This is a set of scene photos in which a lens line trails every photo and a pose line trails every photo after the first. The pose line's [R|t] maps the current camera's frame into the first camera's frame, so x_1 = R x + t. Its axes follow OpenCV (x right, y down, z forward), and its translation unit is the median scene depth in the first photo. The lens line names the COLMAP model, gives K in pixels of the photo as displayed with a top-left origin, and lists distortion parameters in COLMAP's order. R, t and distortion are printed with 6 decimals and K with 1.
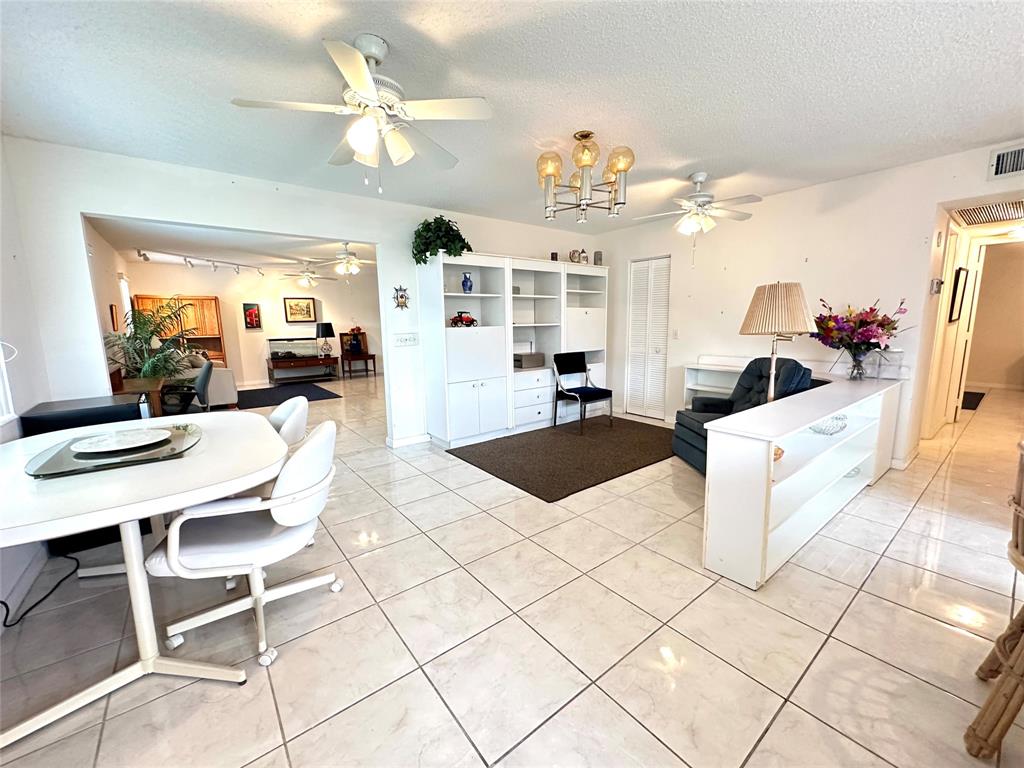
lens RADIAL K [[410.0, 0, 512.1], [0, 410.0, 382.8], [0, 0, 1]] dist [-0.002596, 0.000759]
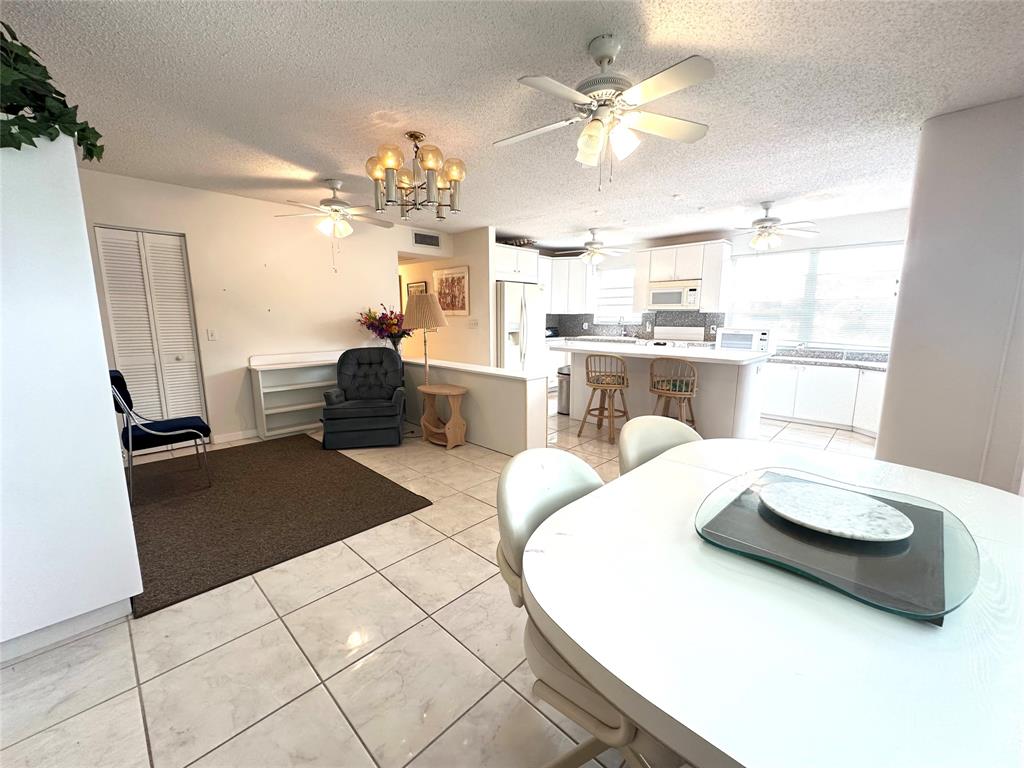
lens RADIAL K [[410.0, 0, 514.5], [0, 410.0, 383.3], [0, 0, 1]] dist [-0.002596, 0.000759]
pose [[-0.144952, -0.147124, 0.978439, -0.538398], [0.147142, 0.974682, 0.168358, -0.077491], [-0.978437, 0.168373, -0.119634, 0.556419]]
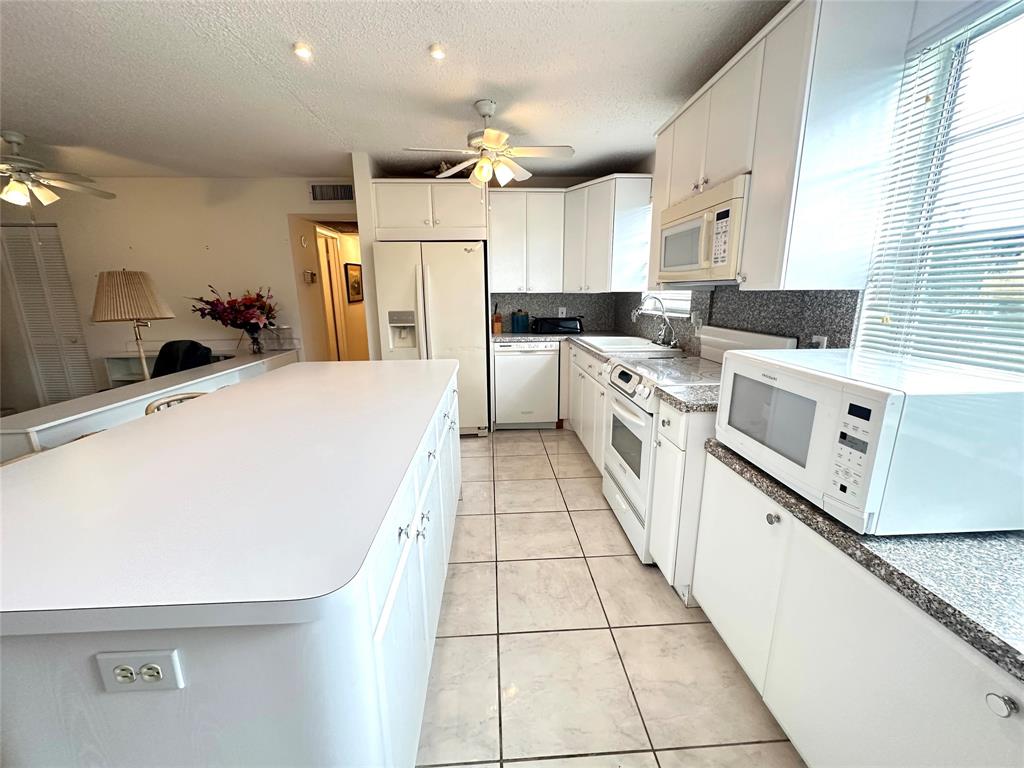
lens RADIAL K [[410.0, 0, 513.3], [0, 410.0, 383.4], [0, 0, 1]] dist [-0.002596, 0.000759]
pose [[0.571398, -0.171361, 0.802583, 0.206285], [0.123285, 0.984783, 0.122491, 0.018230], [-0.811360, 0.028955, 0.583829, -0.231918]]
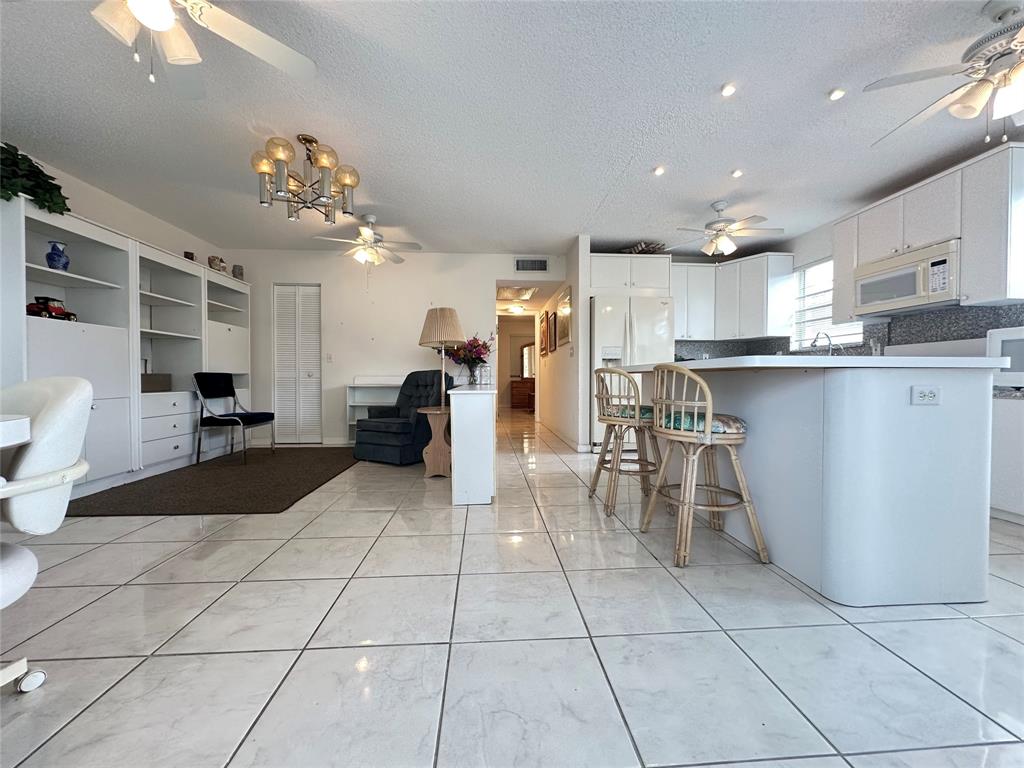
lens RADIAL K [[410.0, 0, 513.3], [0, 410.0, 383.6], [0, 0, 1]] dist [-0.002596, 0.000759]
pose [[0.559202, 0.003688, 0.829023, -0.226612], [0.114523, 0.990059, -0.081654, 0.093045], [-0.821083, 0.140603, 0.553221, 0.039150]]
